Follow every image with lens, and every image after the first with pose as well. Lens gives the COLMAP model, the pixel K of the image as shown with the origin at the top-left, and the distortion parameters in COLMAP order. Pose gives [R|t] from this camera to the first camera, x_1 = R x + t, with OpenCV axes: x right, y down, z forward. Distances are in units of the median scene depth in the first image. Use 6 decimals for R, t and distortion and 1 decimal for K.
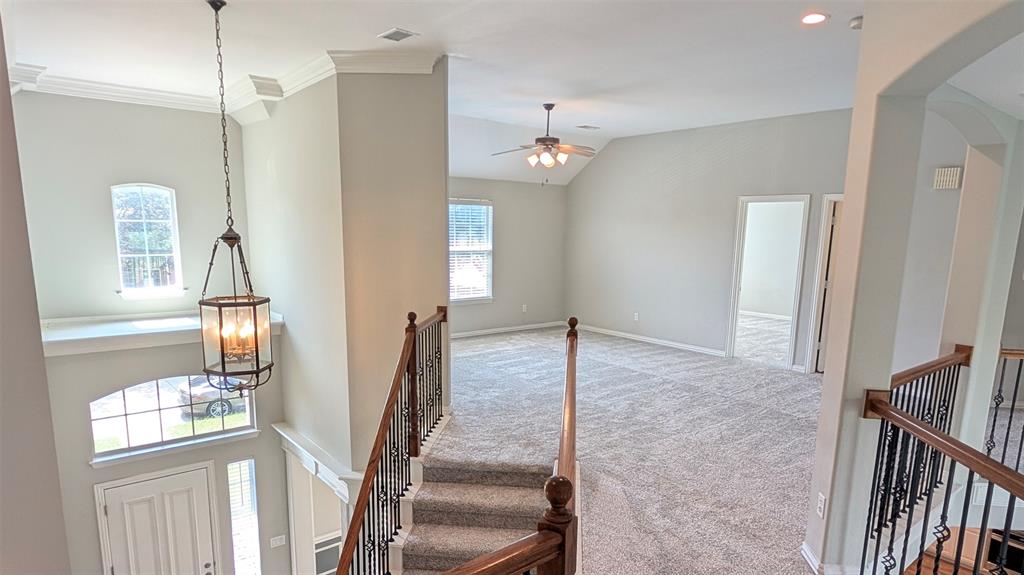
lens RADIAL K [[594.6, 0, 519.8], [0, 594.6, 333.1], [0, 0, 1]] dist [0.002470, -0.001443]
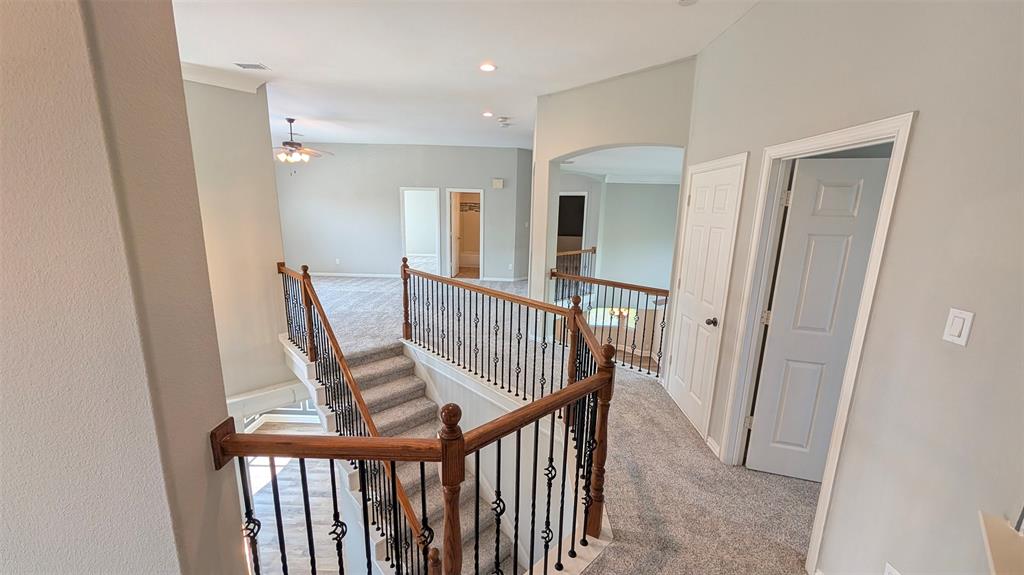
lens RADIAL K [[387.5, 0, 512.0], [0, 387.5, 287.5], [0, 0, 1]] dist [0.004755, 0.000306]
pose [[0.654602, -0.161225, 0.738582, -0.468591], [0.124335, 0.986650, 0.105178, -0.016064], [-0.745679, 0.022982, 0.665909, -0.026790]]
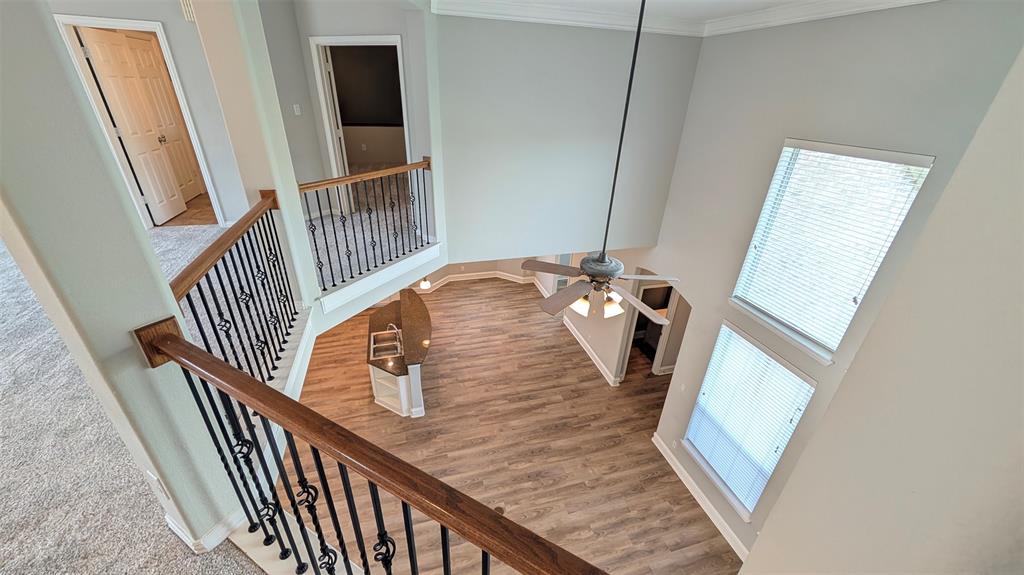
lens RADIAL K [[387.5, 0, 512.0], [0, 387.5, 287.5], [0, 0, 1]] dist [0.004755, 0.000306]
pose [[0.408046, -0.428430, 0.806192, 0.233298], [0.136693, 0.901768, 0.410036, -0.037069], [-0.902670, -0.057113, 0.426526, 0.240952]]
